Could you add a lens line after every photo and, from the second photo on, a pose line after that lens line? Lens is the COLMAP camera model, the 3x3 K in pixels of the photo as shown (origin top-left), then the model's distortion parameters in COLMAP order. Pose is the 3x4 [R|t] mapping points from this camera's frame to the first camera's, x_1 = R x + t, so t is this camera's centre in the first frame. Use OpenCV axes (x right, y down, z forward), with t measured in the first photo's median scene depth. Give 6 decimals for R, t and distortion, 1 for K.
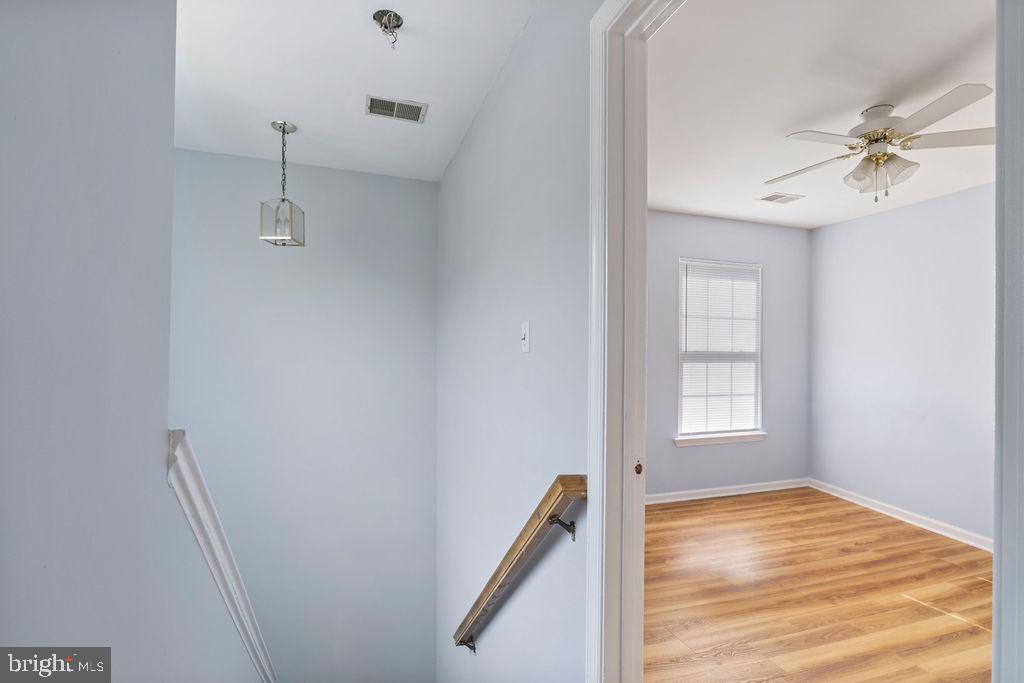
lens RADIAL K [[506.5, 0, 492.8], [0, 506.5, 357.8], [0, 0, 1]] dist [0.000616, 0.000095]
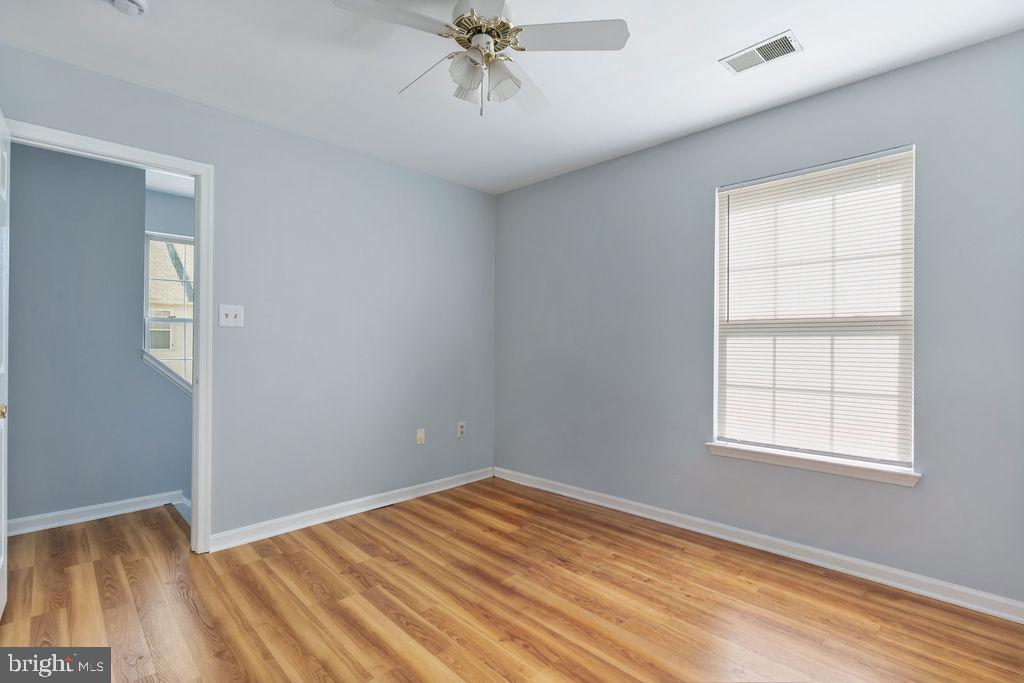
lens RADIAL K [[488.4, 0, 504.3], [0, 488.4, 346.3], [0, 0, 1]] dist [-0.001063, -0.000152]
pose [[0.406576, 0.000304, -0.913617, 0.874278], [-0.006933, 0.999972, -0.002753, 0.026423], [0.913591, 0.007454, 0.406567, 0.451319]]
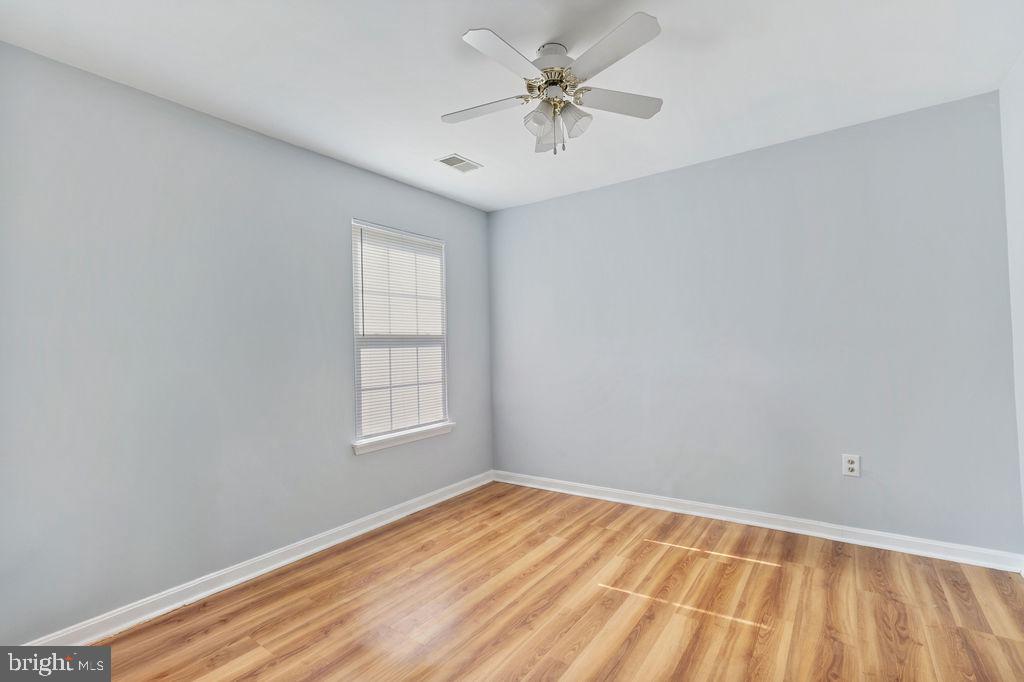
lens RADIAL K [[456.3, 0, 512.0], [0, 456.3, 341.0], [0, 0, 1]] dist [0.001291, 0.000320]
pose [[0.814723, -0.020161, 0.579500, 0.152261], [0.033840, 0.999345, -0.012808, 0.015005], [-0.578862, 0.030045, 0.814872, 0.268608]]
